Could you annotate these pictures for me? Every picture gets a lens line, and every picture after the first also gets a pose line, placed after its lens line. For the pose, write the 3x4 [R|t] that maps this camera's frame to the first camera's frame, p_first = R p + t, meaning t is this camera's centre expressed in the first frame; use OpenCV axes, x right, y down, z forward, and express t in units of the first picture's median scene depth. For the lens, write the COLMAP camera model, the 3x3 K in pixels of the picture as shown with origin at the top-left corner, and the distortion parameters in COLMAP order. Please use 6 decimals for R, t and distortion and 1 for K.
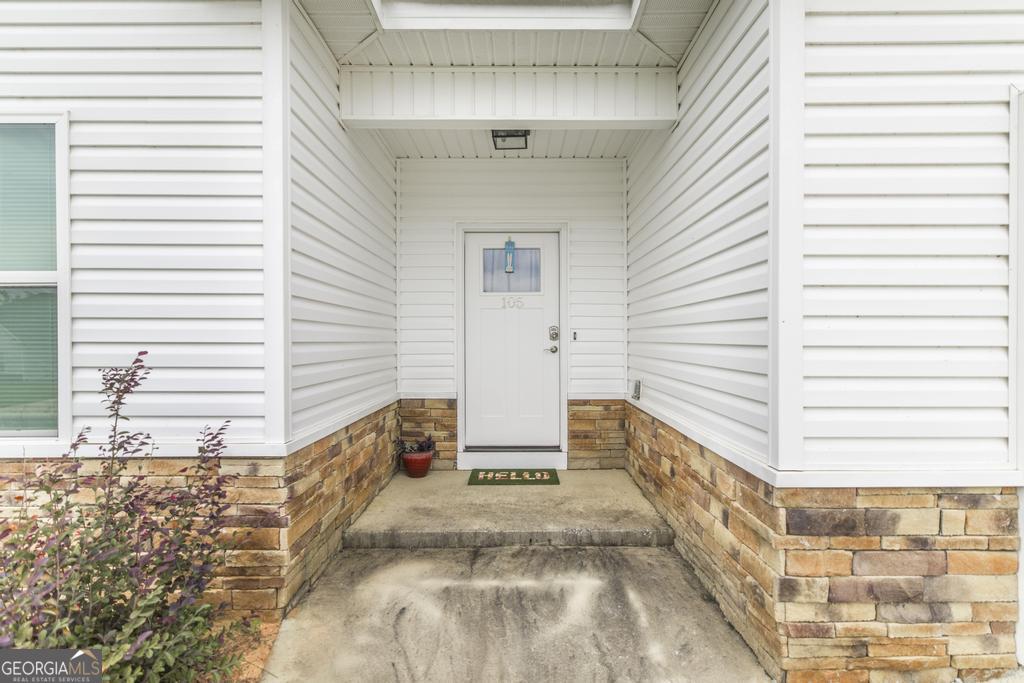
lens RADIAL K [[519.7, 0, 517.3], [0, 519.7, 339.7], [0, 0, 1]] dist [0.000189, 0.000000]
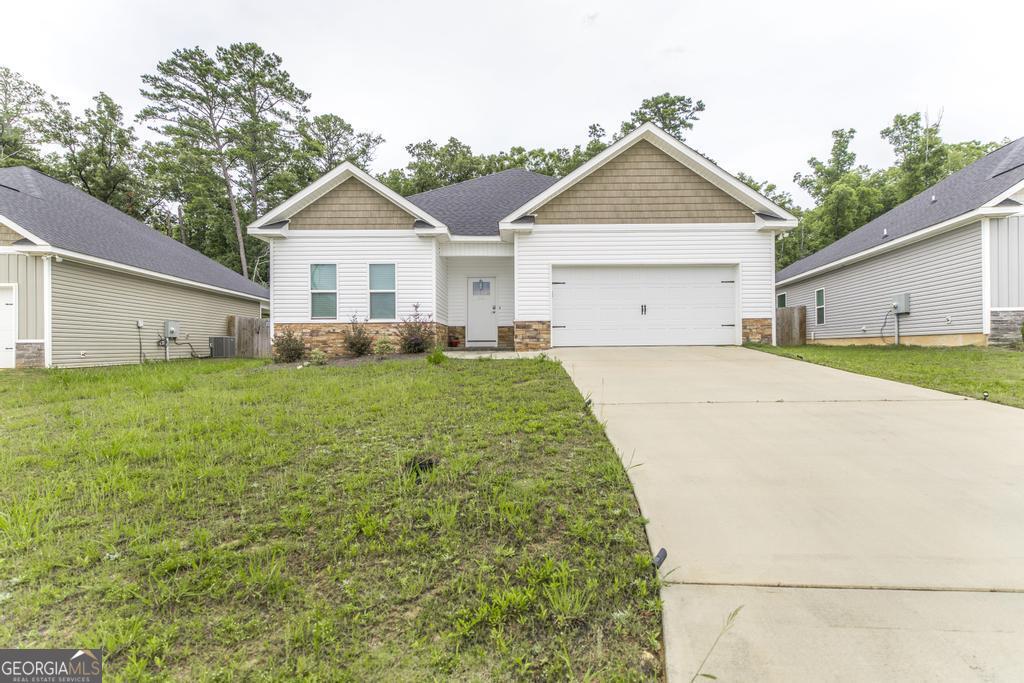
lens RADIAL K [[443.5, 0, 508.7], [0, 443.5, 340.3], [0, 0, 1]] dist [-0.001510, 0.000032]
pose [[0.999984, -0.004184, -0.003932, 0.274948], [0.004142, 0.999934, -0.010738, 0.361992], [0.003976, 0.010722, 0.999935, -2.912306]]
